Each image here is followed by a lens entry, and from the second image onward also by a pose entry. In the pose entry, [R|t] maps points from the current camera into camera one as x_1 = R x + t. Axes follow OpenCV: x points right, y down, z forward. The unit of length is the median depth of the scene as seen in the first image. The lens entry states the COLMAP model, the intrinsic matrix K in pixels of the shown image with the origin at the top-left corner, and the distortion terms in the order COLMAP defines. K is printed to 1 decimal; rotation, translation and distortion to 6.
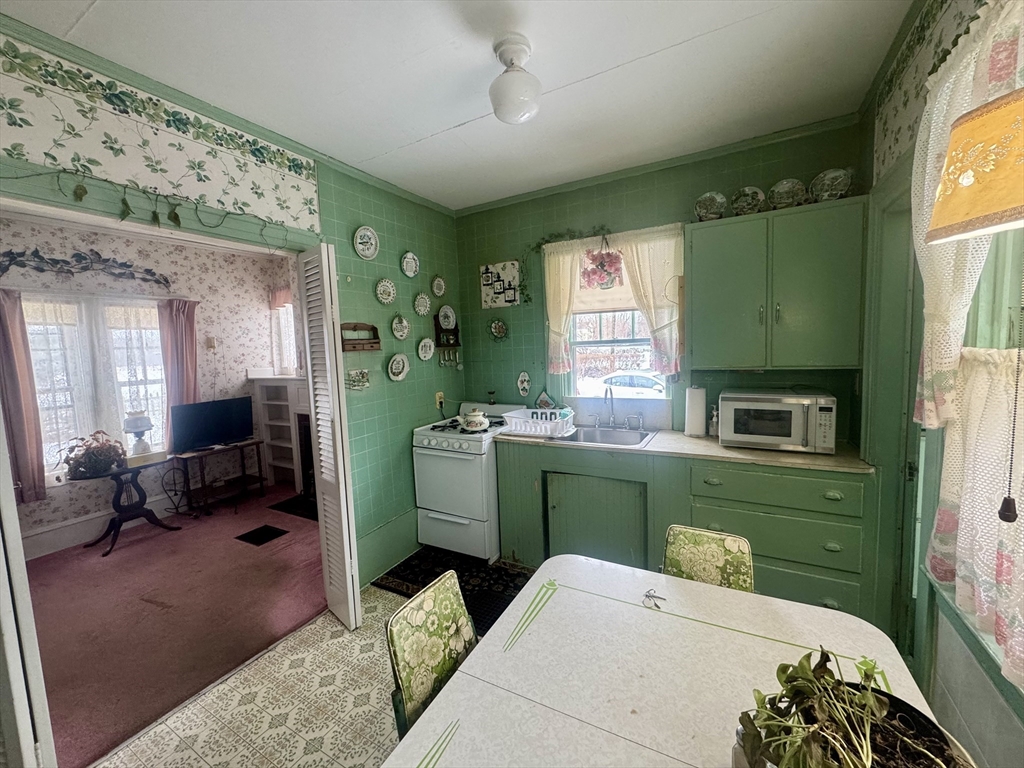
lens RADIAL K [[407.6, 0, 511.5], [0, 407.6, 381.6], [0, 0, 1]] dist [-0.000627, -0.000134]
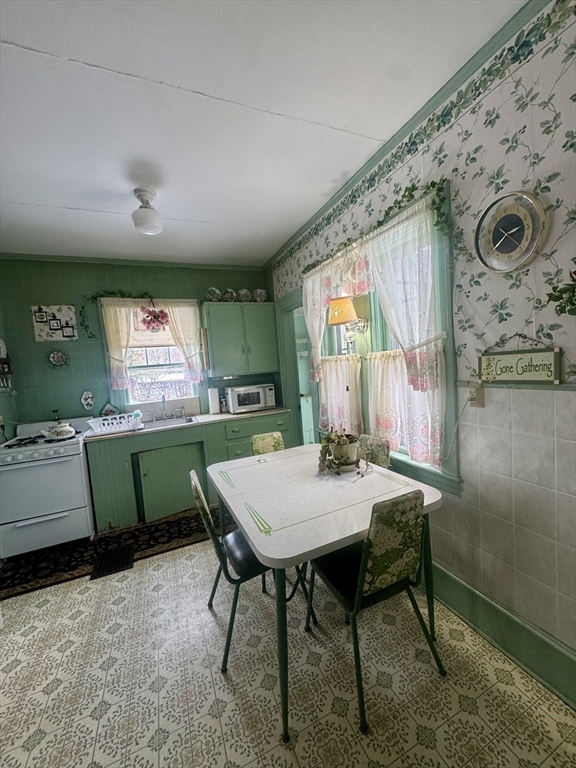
lens RADIAL K [[305.7, 0, 289.4], [0, 305.7, 383.7], [0, 0, 1]] dist [-0.000627, -0.000134]
pose [[0.604461, -0.063079, 0.794134, -0.411696], [0.122996, 0.992297, -0.014800, 0.054917], [-0.787083, 0.106622, 0.607563, -0.119505]]
